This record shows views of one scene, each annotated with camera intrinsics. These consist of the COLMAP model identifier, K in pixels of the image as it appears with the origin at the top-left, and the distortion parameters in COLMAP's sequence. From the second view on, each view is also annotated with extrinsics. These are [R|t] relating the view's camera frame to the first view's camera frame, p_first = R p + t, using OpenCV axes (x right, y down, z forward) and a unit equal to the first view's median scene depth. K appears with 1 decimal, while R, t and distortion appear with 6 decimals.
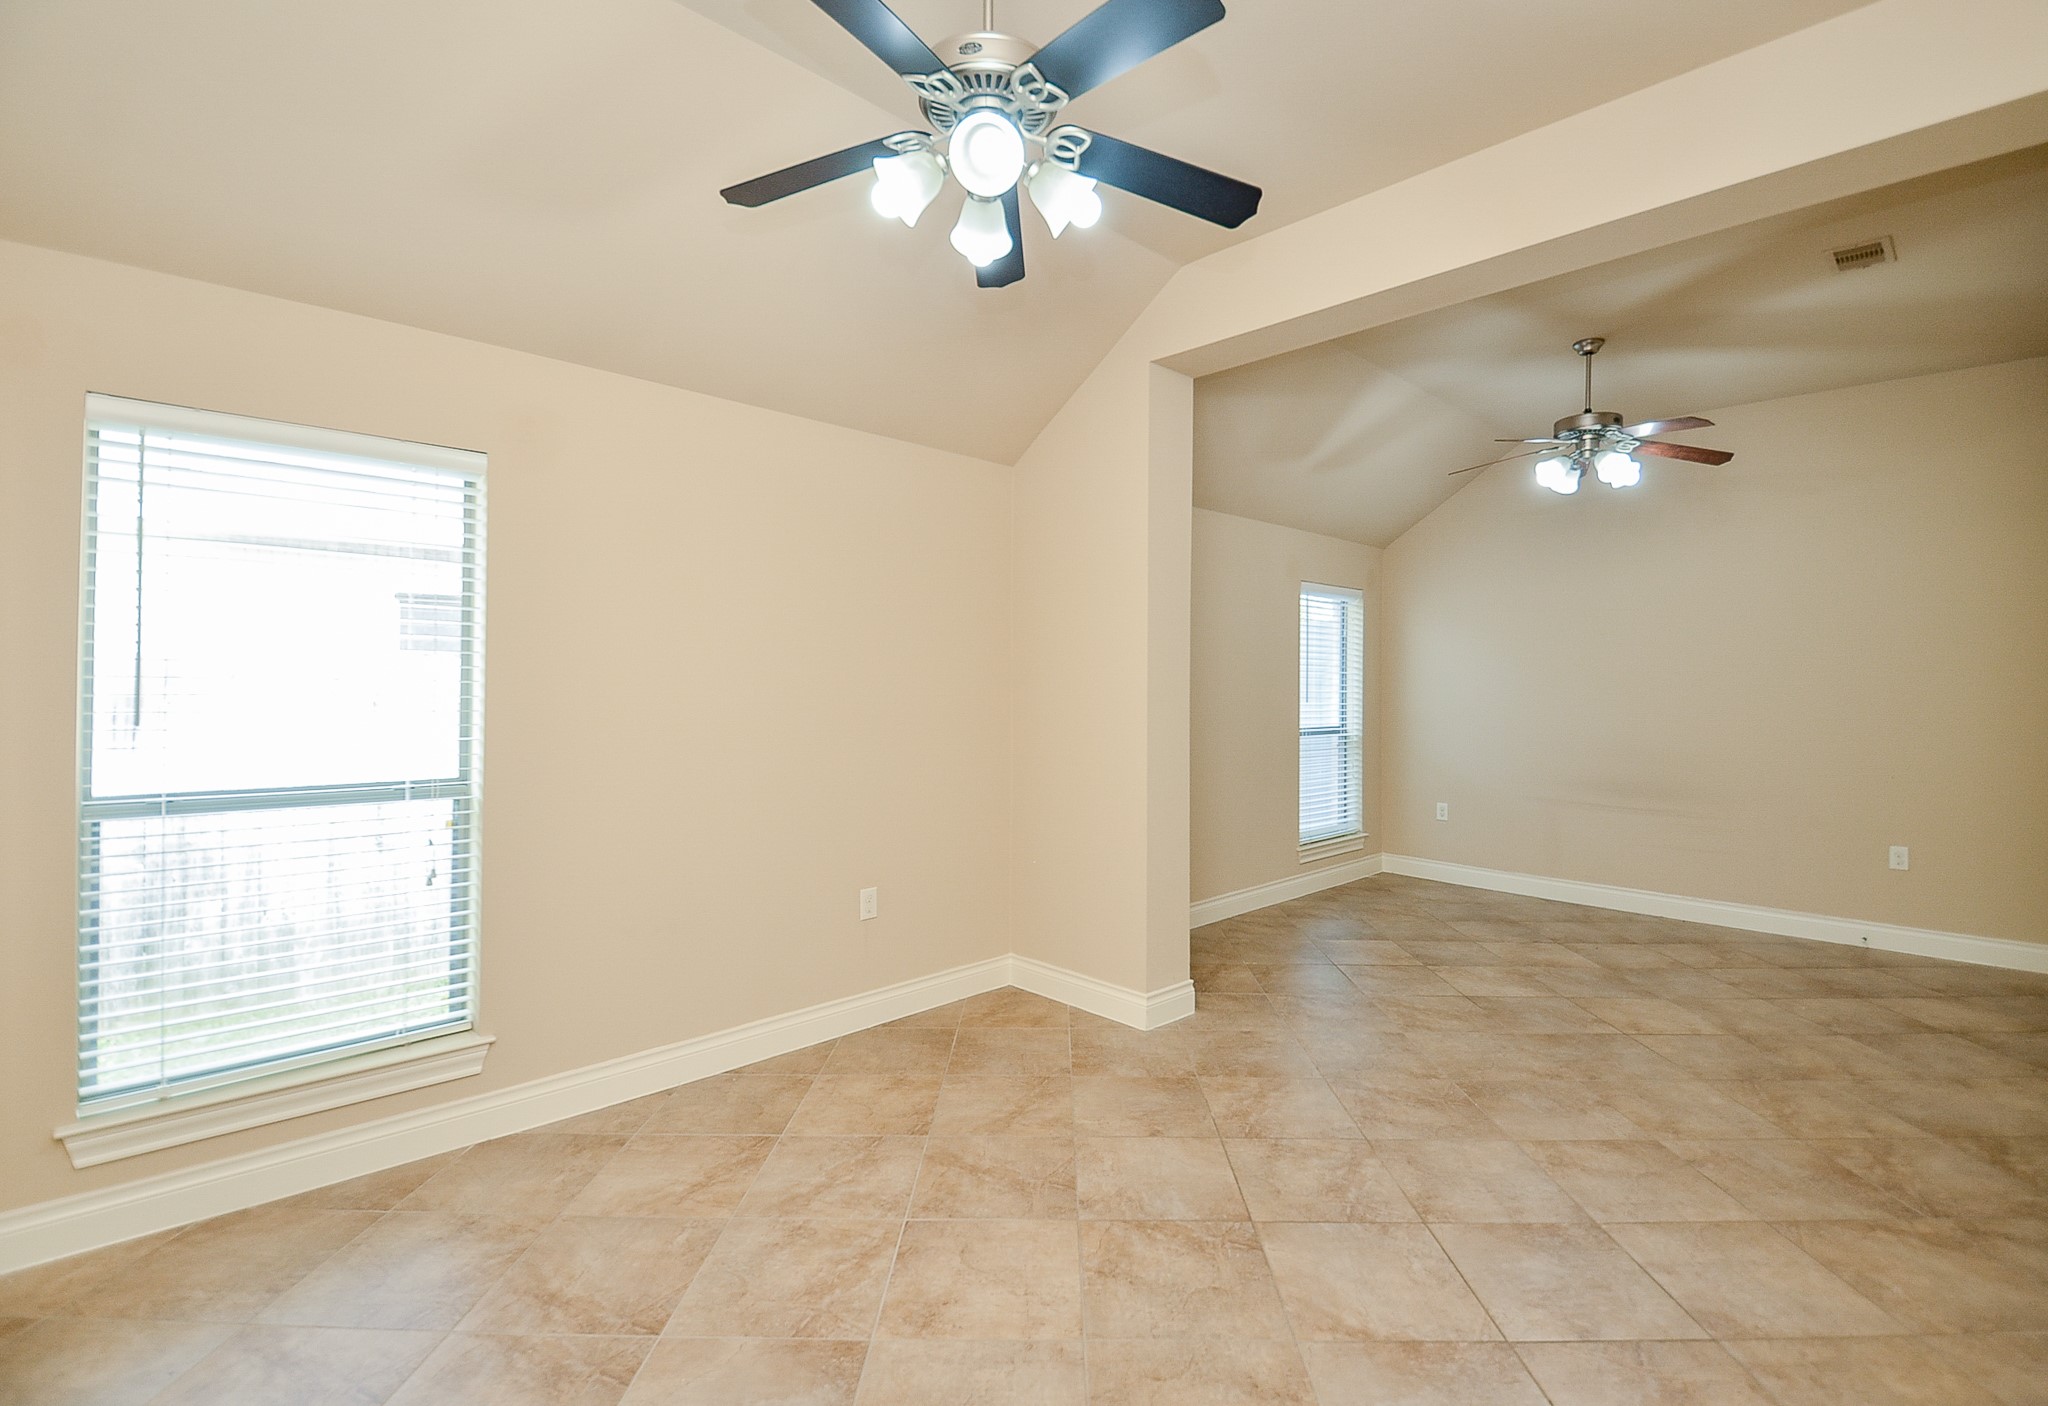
lens RADIAL K [[924.6, 0, 1023.5], [0, 924.6, 654.2], [0, 0, 1]] dist [-0.023517, 0.000512]
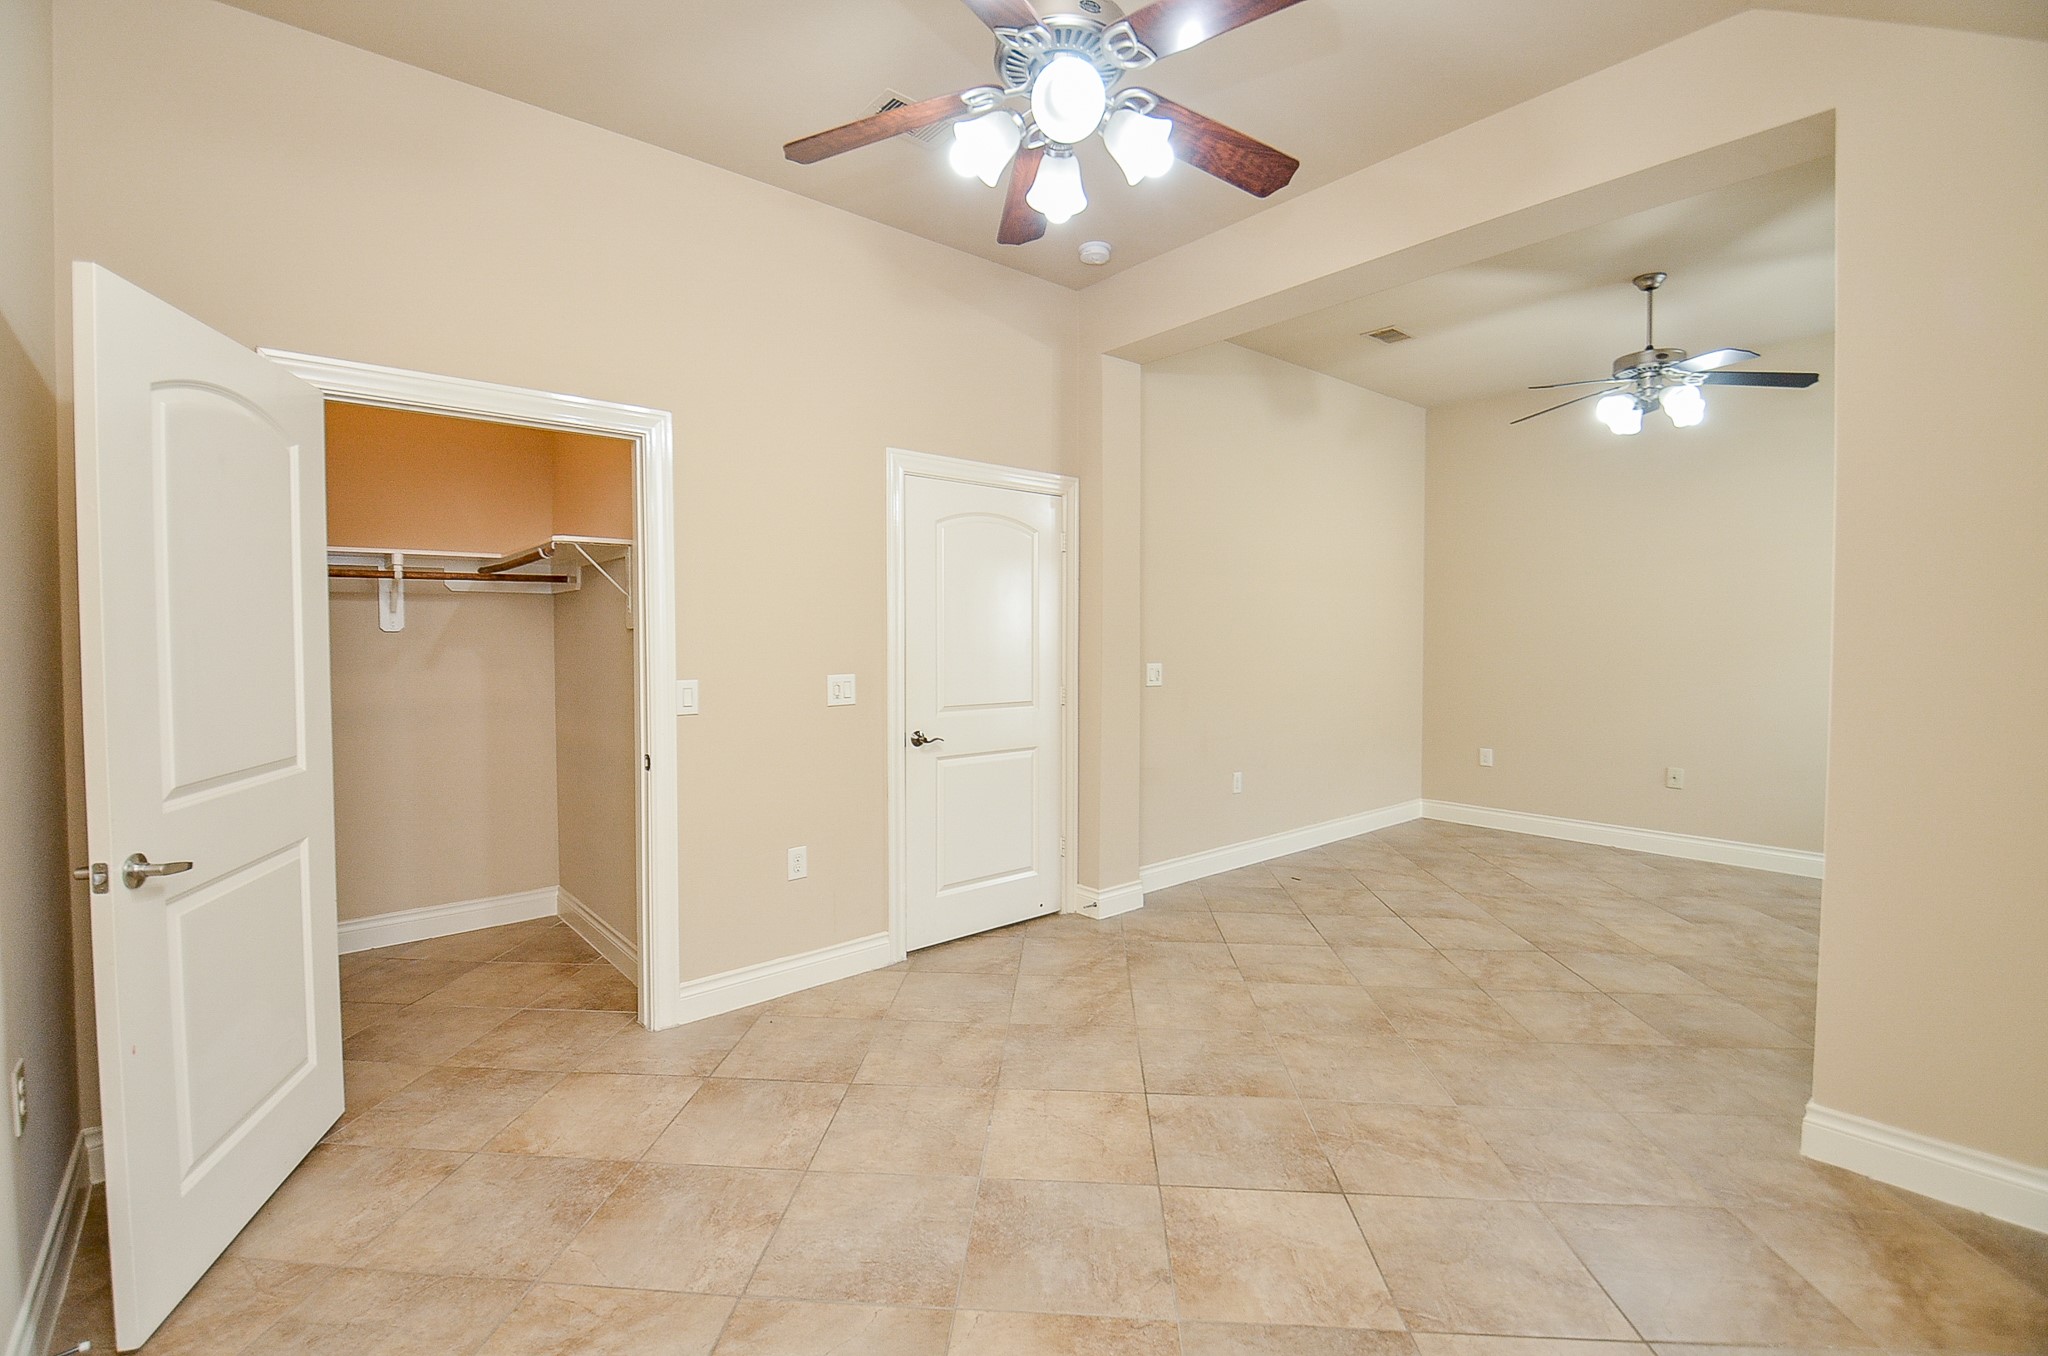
lens RADIAL K [[908.7, 0, 1024.0], [0, 908.7, 678.0], [0, 0, 1]] dist [-0.020841, -0.000834]
pose [[-0.999390, -0.009532, 0.033601, 0.886586], [-0.008573, 0.999555, 0.028573, 0.077070], [-0.033858, 0.028267, -0.999027, 2.065952]]
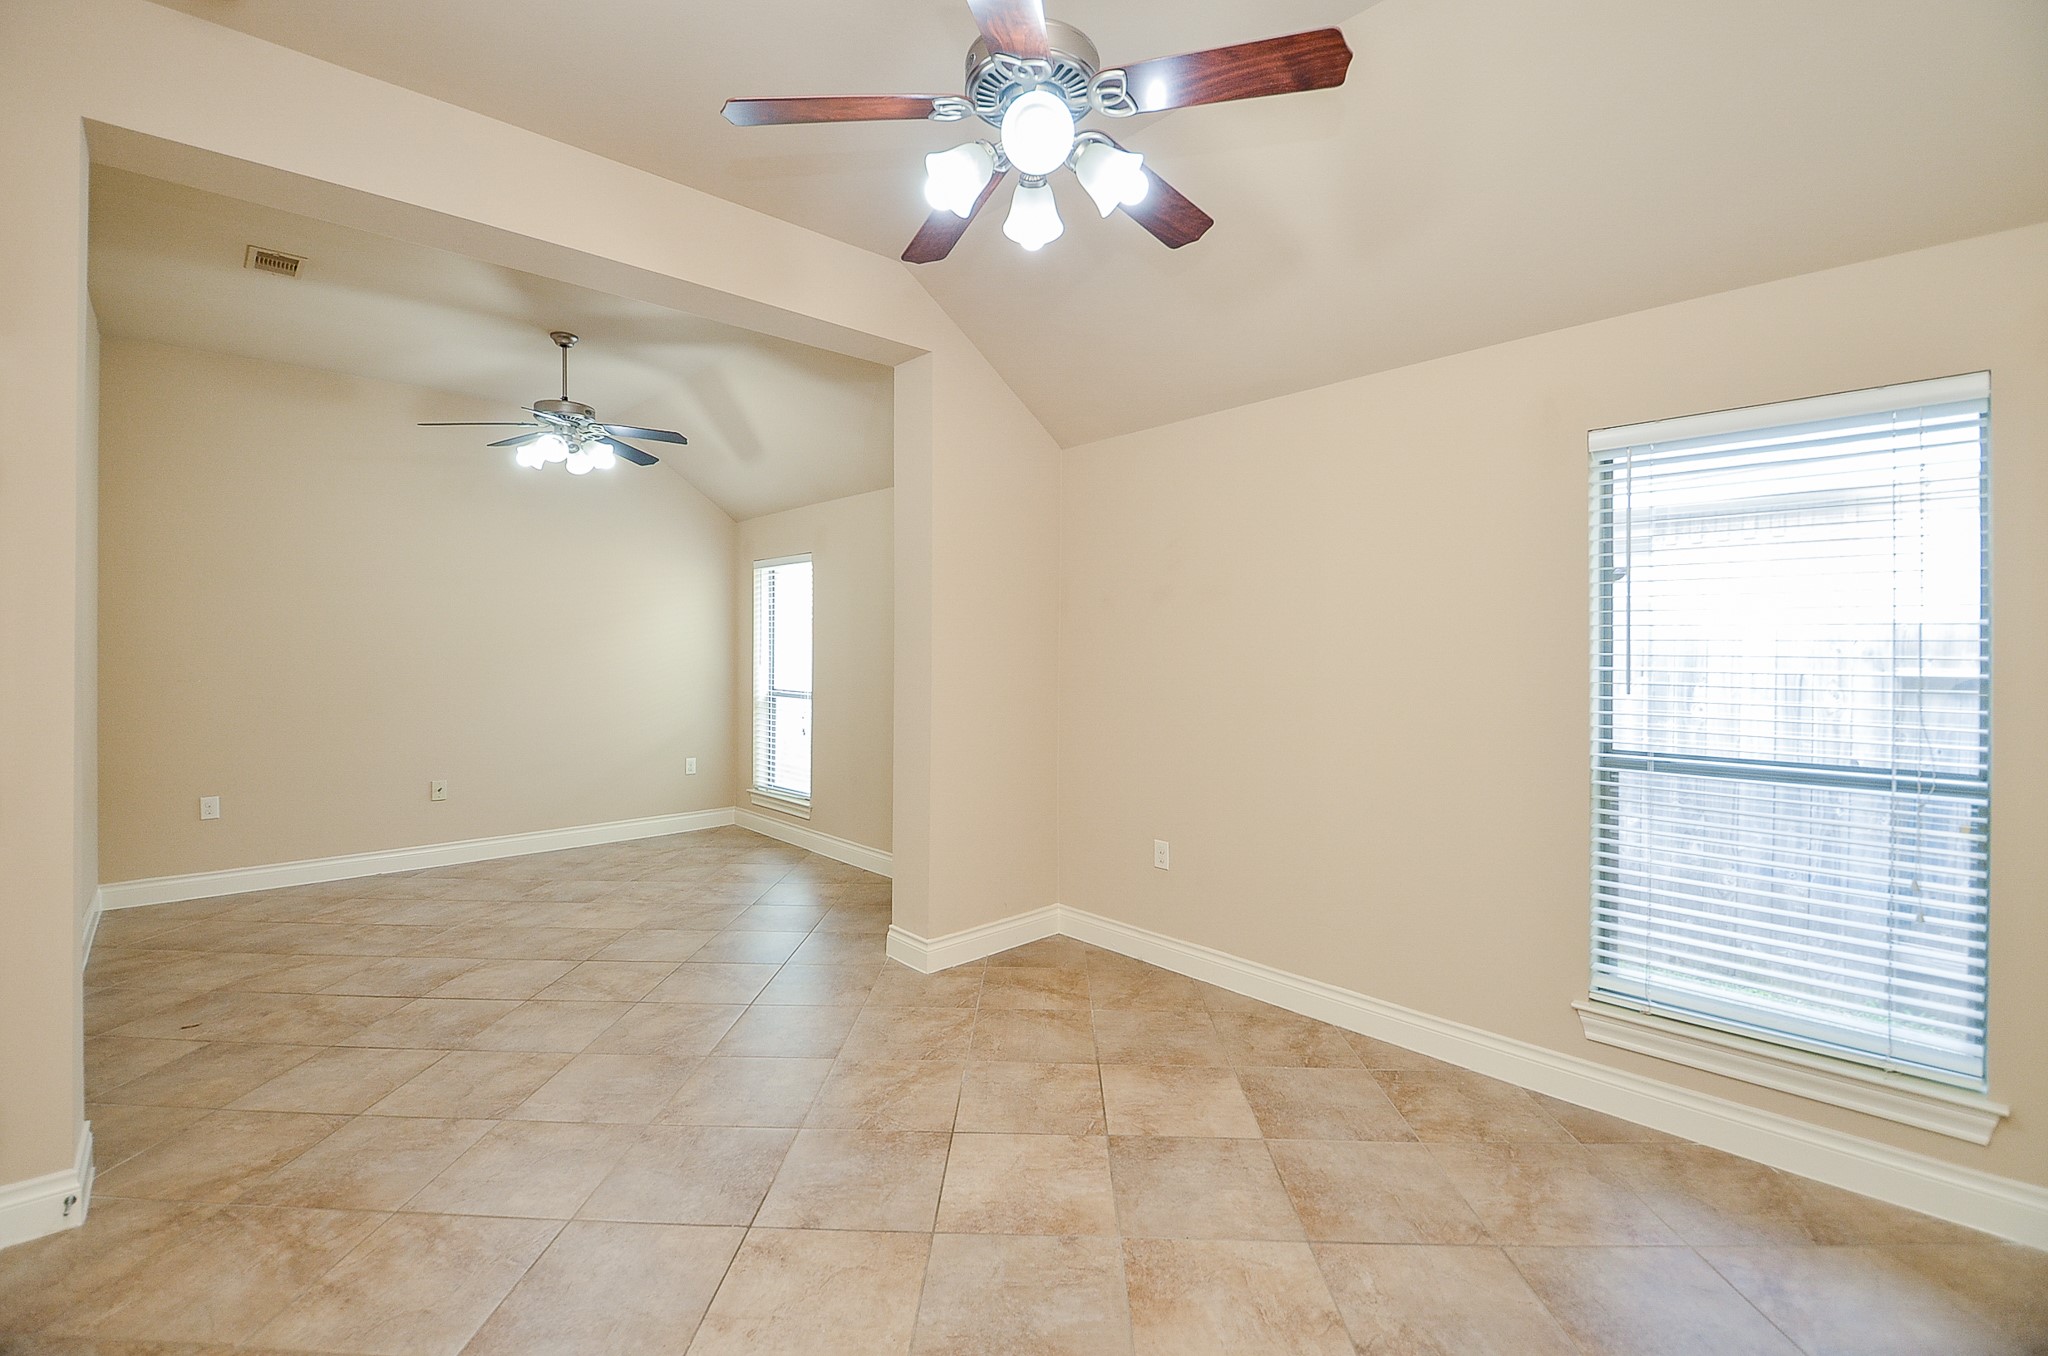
lens RADIAL K [[892.0, 0, 1017.1], [0, 892.0, 646.0], [0, 0, 1]] dist [-0.025787, -0.000357]
pose [[0.009047, -0.006773, -0.999936, 1.489656], [0.019885, 0.999781, -0.006593, 0.054019], [0.999761, -0.019824, 0.009180, 1.414590]]
